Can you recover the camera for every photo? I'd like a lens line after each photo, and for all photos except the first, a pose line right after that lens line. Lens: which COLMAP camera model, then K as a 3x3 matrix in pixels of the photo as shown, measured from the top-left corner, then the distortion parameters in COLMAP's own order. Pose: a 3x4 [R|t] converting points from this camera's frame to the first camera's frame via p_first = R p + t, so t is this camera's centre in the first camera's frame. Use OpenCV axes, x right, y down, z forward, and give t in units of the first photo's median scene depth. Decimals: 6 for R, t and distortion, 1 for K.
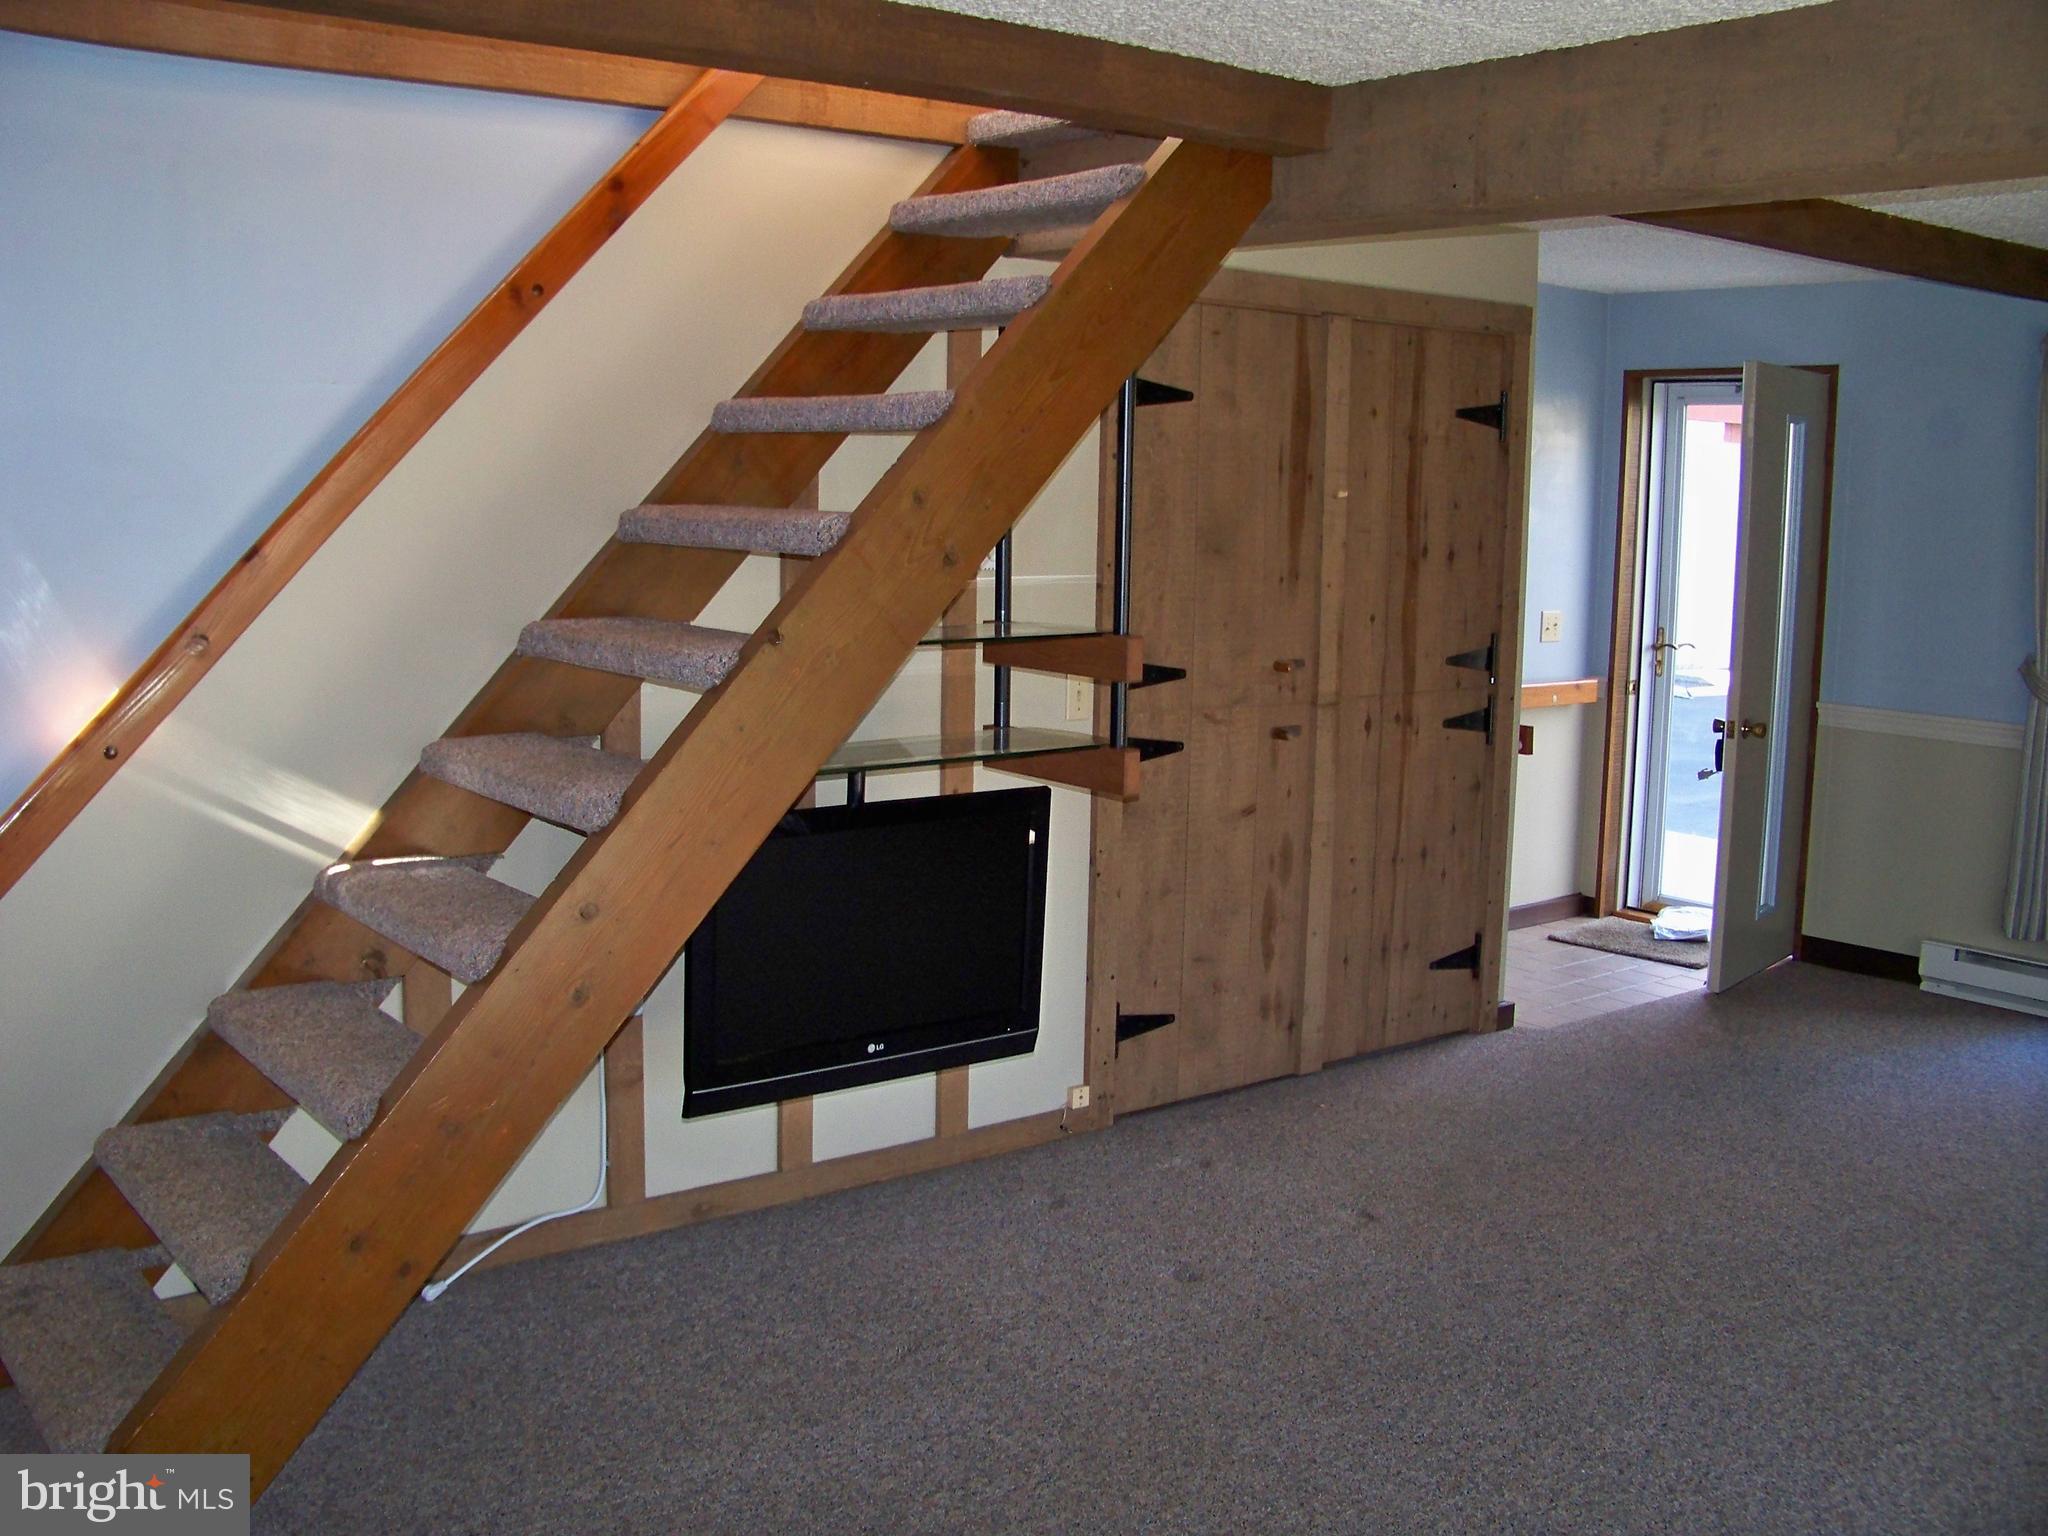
lens RADIAL K [[2031.3, 0, 1026.5], [0, 2031.3, 728.1], [0, 0, 1]] dist [-0.261933, 0.344022]
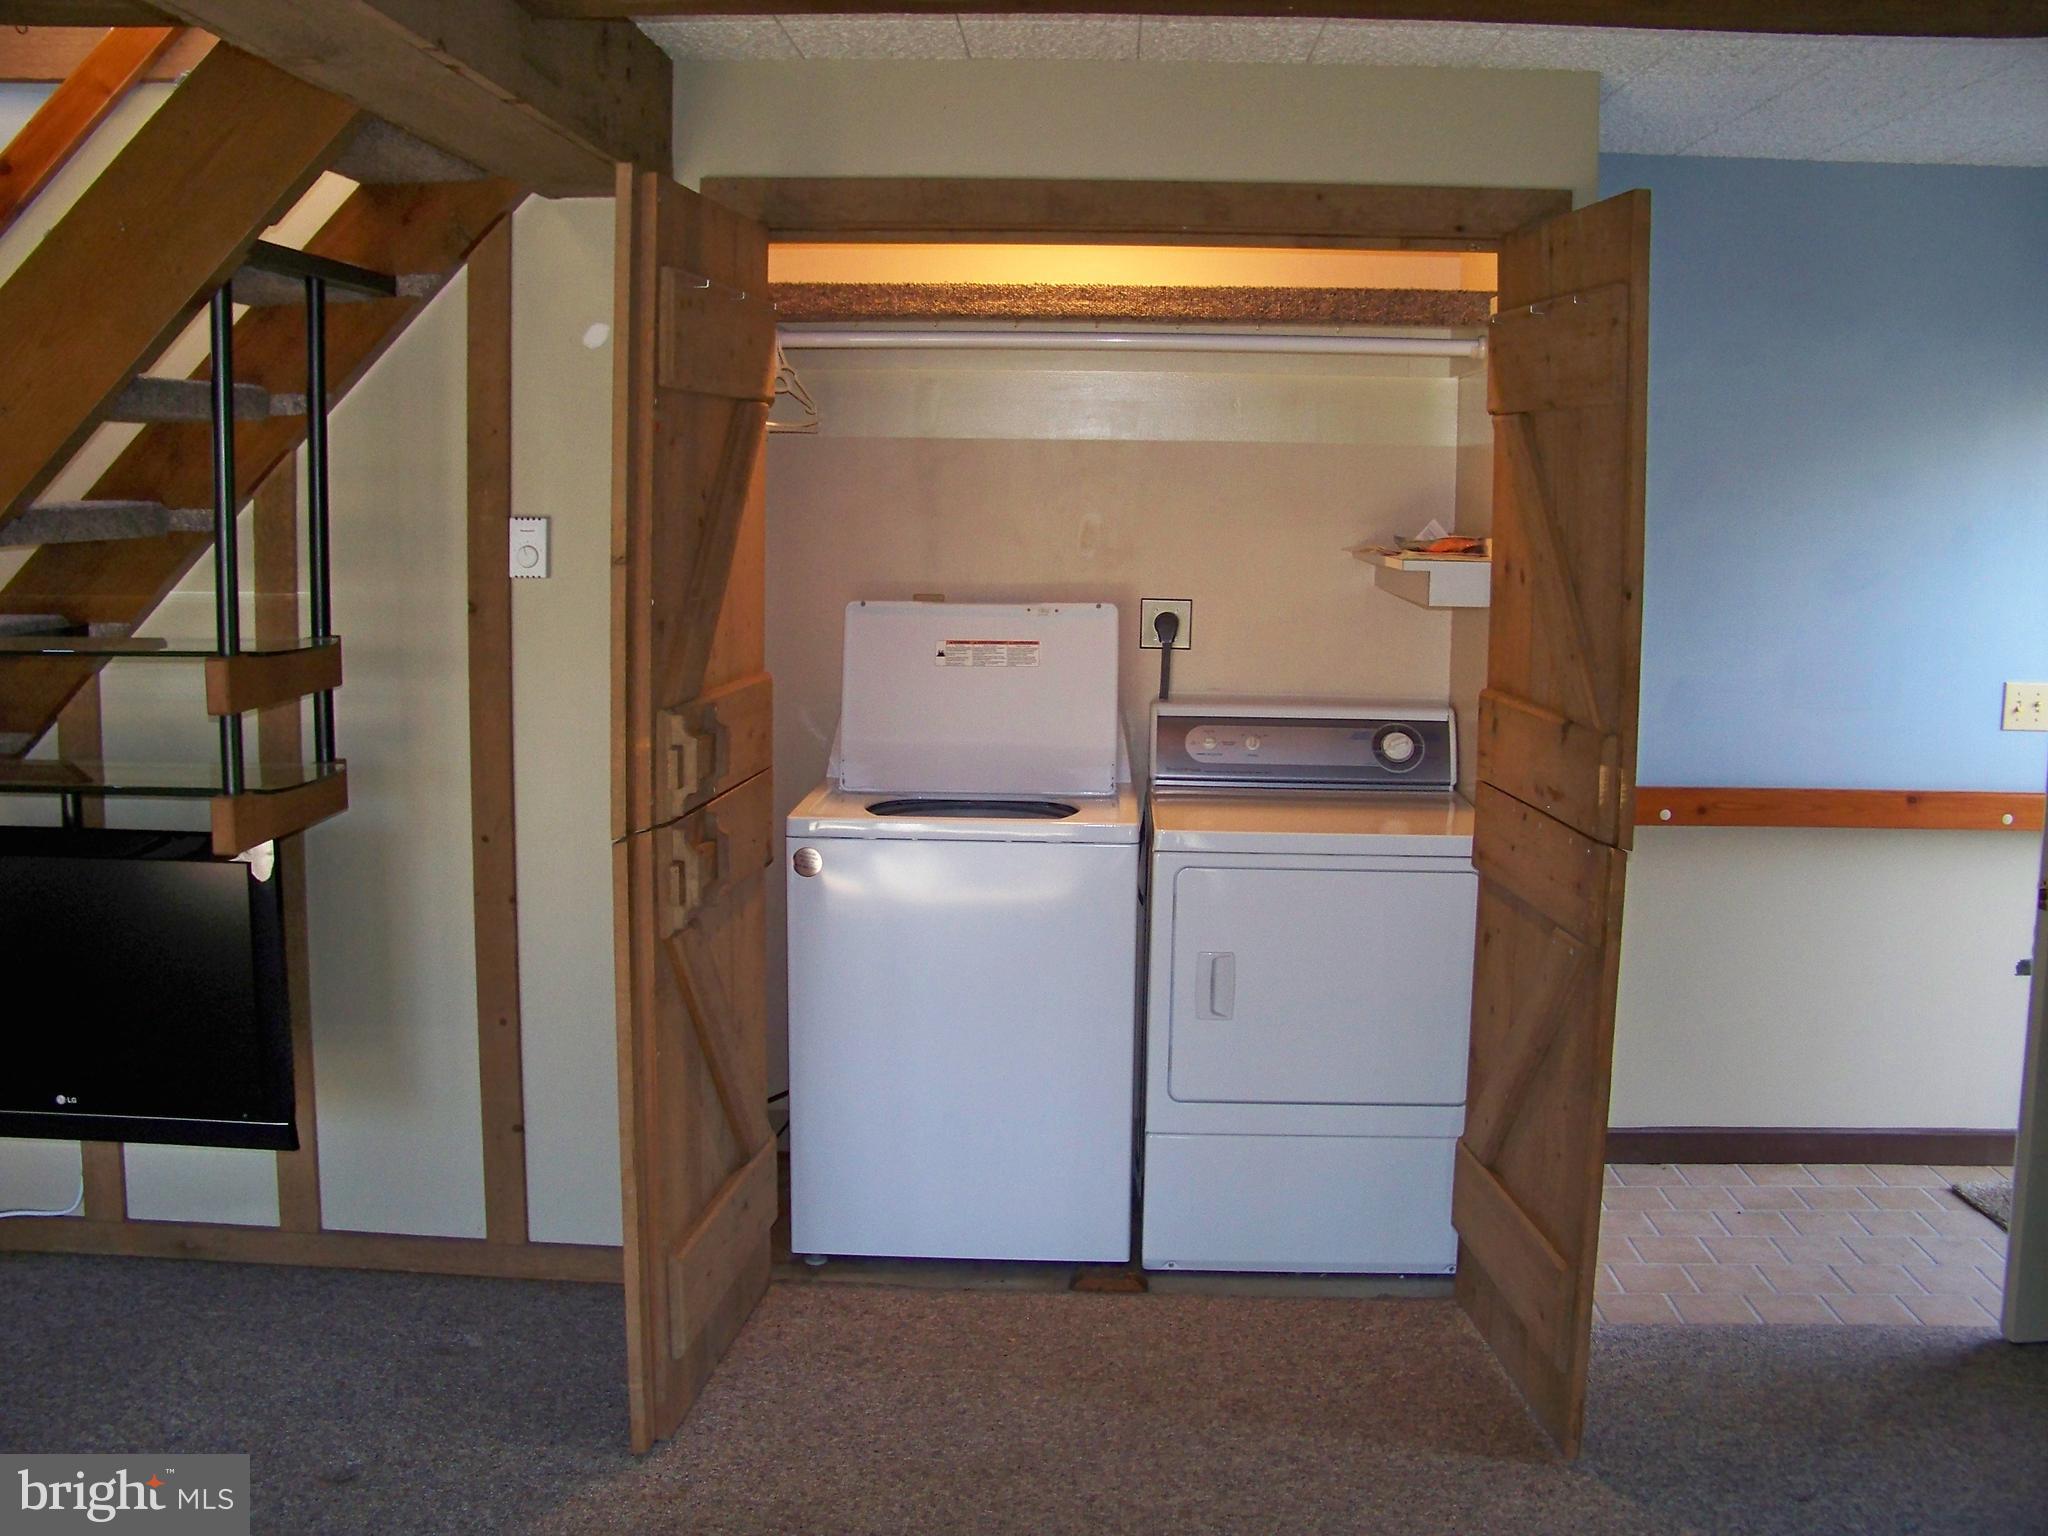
lens RADIAL K [[2031.3, 0, 1026.5], [0, 2031.3, 728.1], [0, 0, 1]] dist [-0.261933, 0.344022]
pose [[0.757827, 0.069320, -0.648763, 0.776590], [-0.077872, 0.996842, 0.015549, -0.052665], [0.647792, 0.038737, 0.760832, 0.592867]]
